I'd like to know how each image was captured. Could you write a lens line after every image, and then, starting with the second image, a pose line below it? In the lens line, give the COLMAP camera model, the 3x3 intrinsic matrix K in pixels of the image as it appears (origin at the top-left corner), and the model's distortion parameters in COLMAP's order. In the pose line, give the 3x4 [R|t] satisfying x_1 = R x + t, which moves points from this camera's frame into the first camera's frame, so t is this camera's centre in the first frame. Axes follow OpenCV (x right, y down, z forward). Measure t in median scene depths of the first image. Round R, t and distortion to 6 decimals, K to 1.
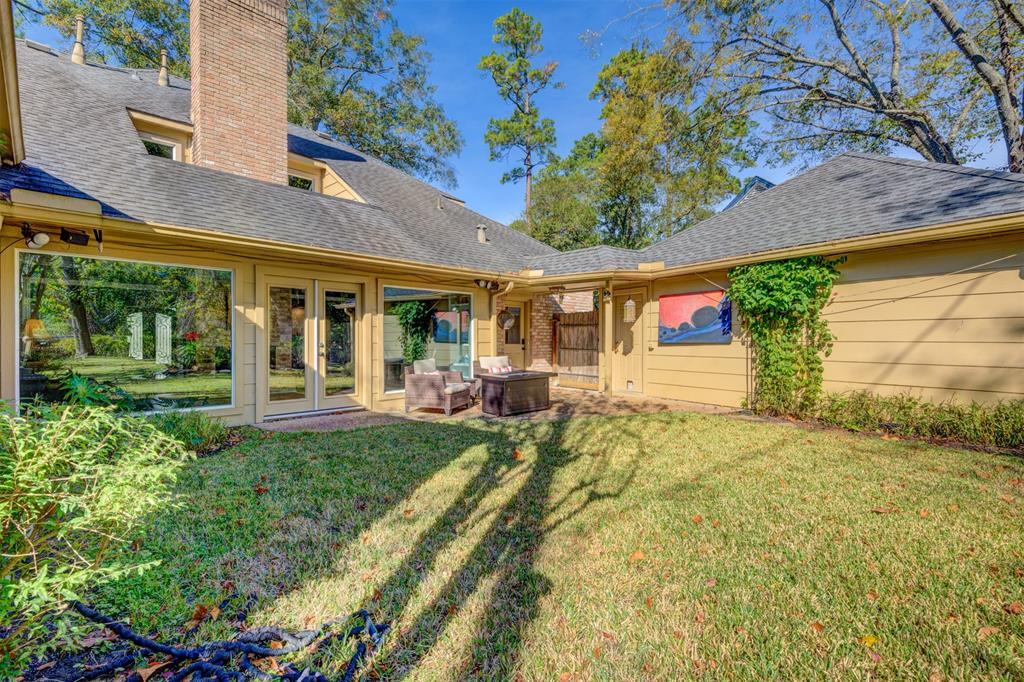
lens RADIAL K [[464.2, 0, 514.9], [0, 464.2, 338.7], [0, 0, 1]] dist [0.030290, -0.018060]
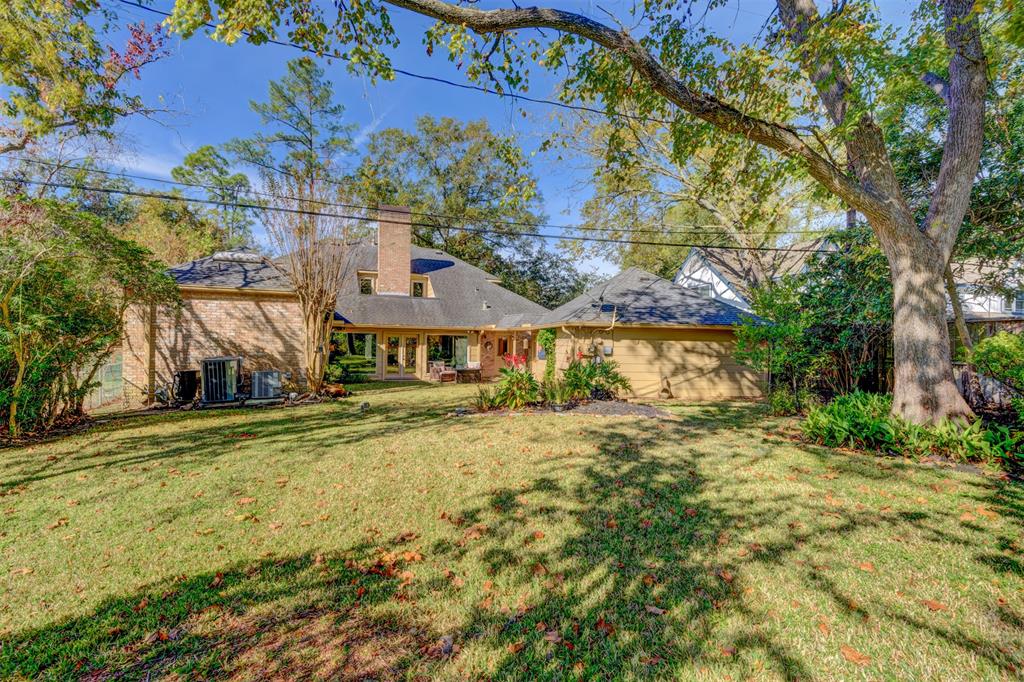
lens RADIAL K [[464.2, 0, 514.9], [0, 464.2, 338.7], [0, 0, 1]] dist [0.030290, -0.018060]
pose [[0.908989, 0.015333, -0.416538, 1.391621], [-0.014144, 0.999882, 0.005940, -0.120382], [0.416580, 0.000492, 0.909099, -1.331981]]
